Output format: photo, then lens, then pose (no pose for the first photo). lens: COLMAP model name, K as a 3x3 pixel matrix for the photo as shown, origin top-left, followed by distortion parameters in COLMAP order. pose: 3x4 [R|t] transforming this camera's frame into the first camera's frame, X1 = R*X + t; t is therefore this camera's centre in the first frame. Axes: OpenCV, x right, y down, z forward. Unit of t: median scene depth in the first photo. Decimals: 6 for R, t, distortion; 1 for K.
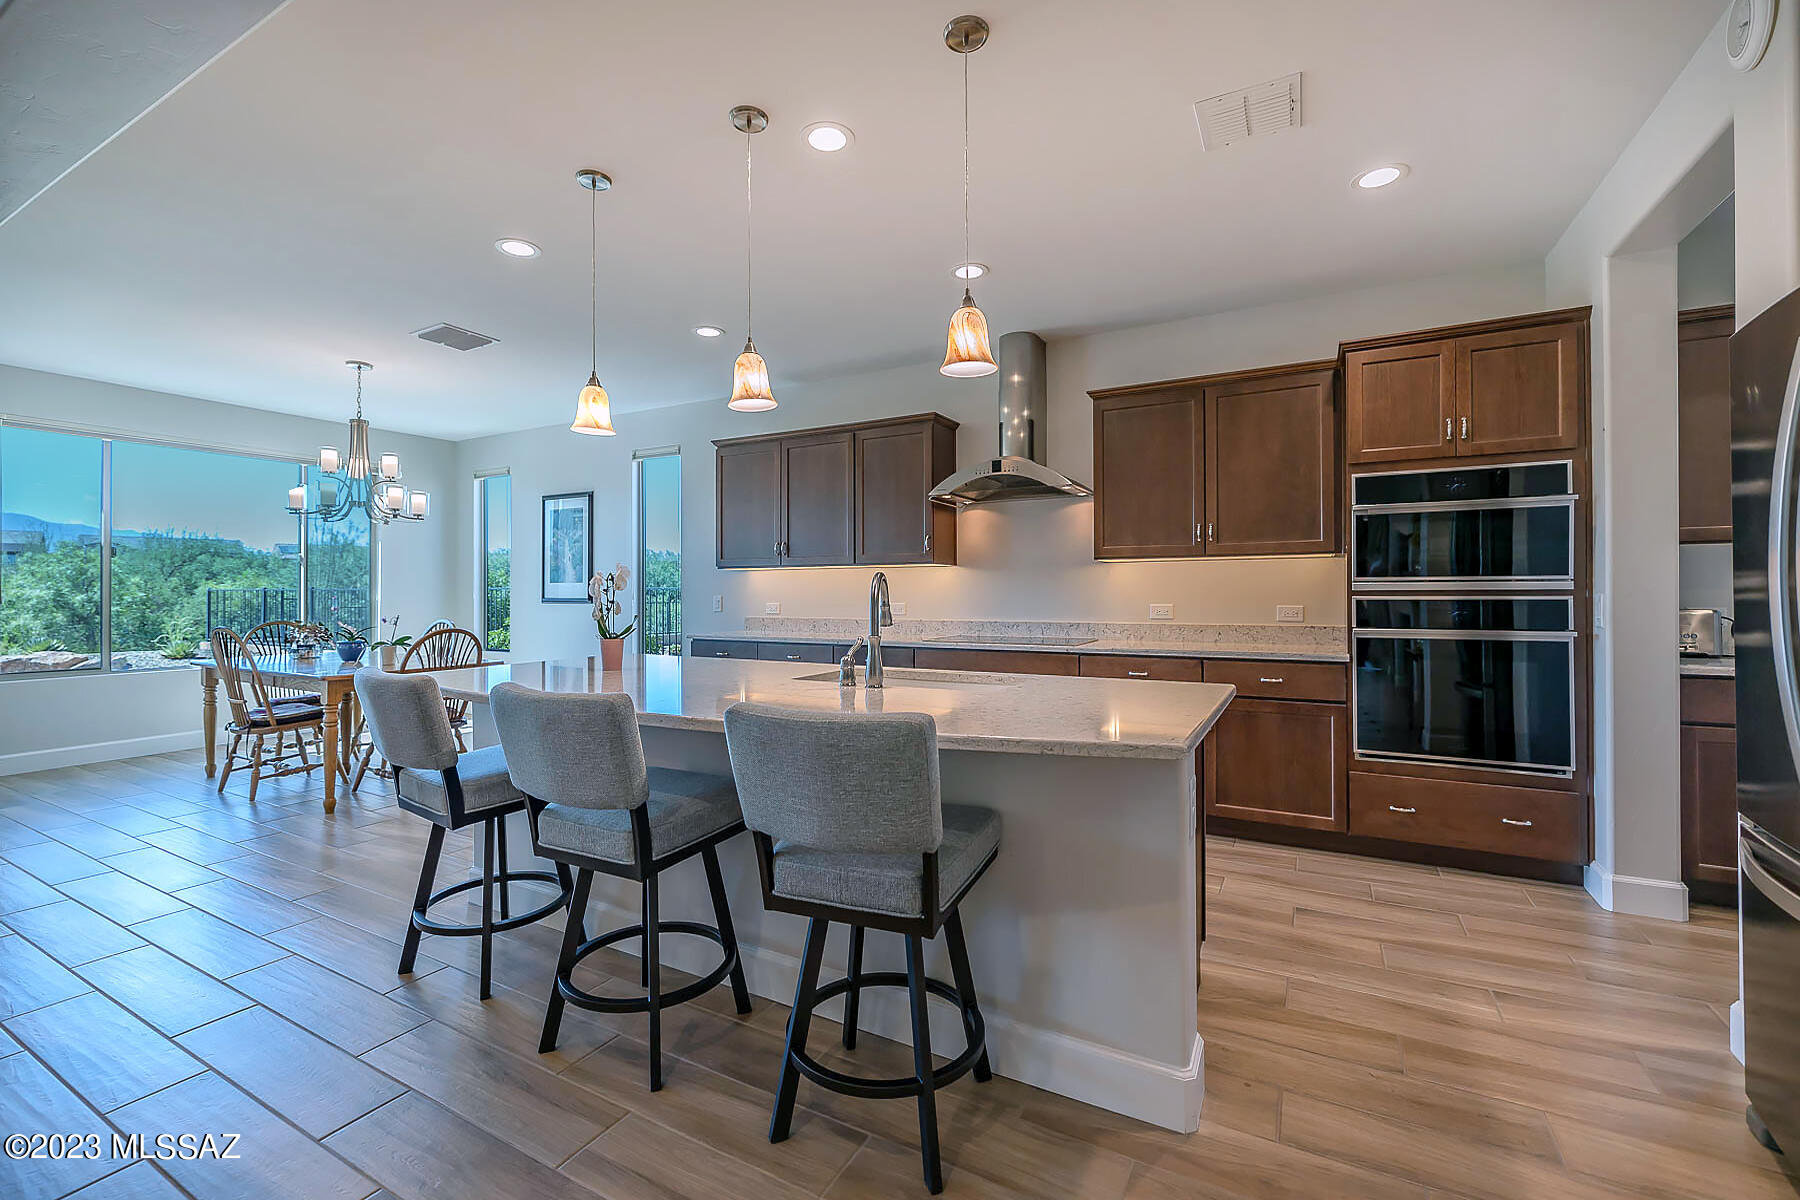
lens RADIAL K [[778.8, 0, 898.8], [0, 778.8, 586.3], [0, 0, 1]] dist [-0.001224, 0.000118]
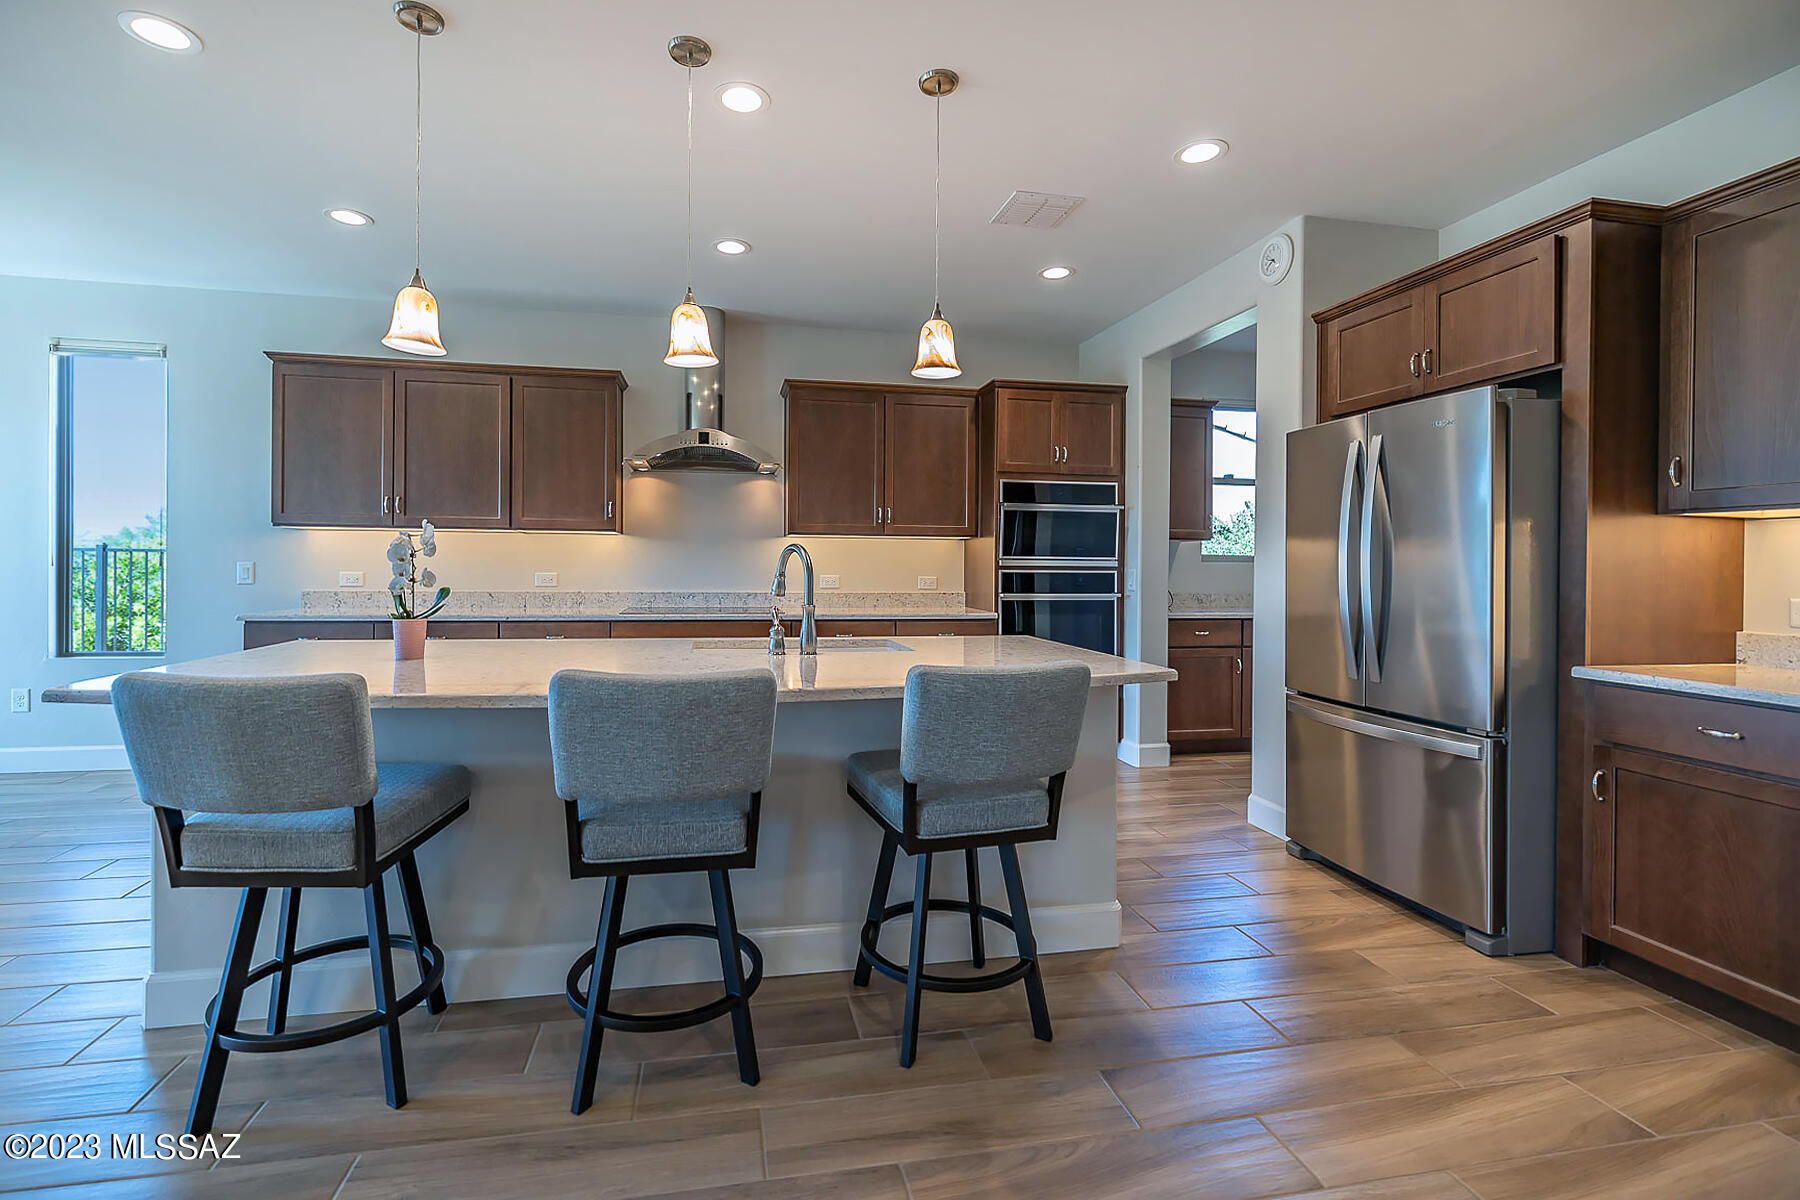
lens RADIAL K [[778.8, 0, 877.8], [0, 778.8, 567.7], [0, 0, 1]] dist [-0.001224, 0.000118]
pose [[0.765829, 0.008757, 0.642985, -0.349326], [-0.018150, 0.999803, 0.008001, 0.001774], [-0.642789, -0.017798, 0.765837, 0.078704]]
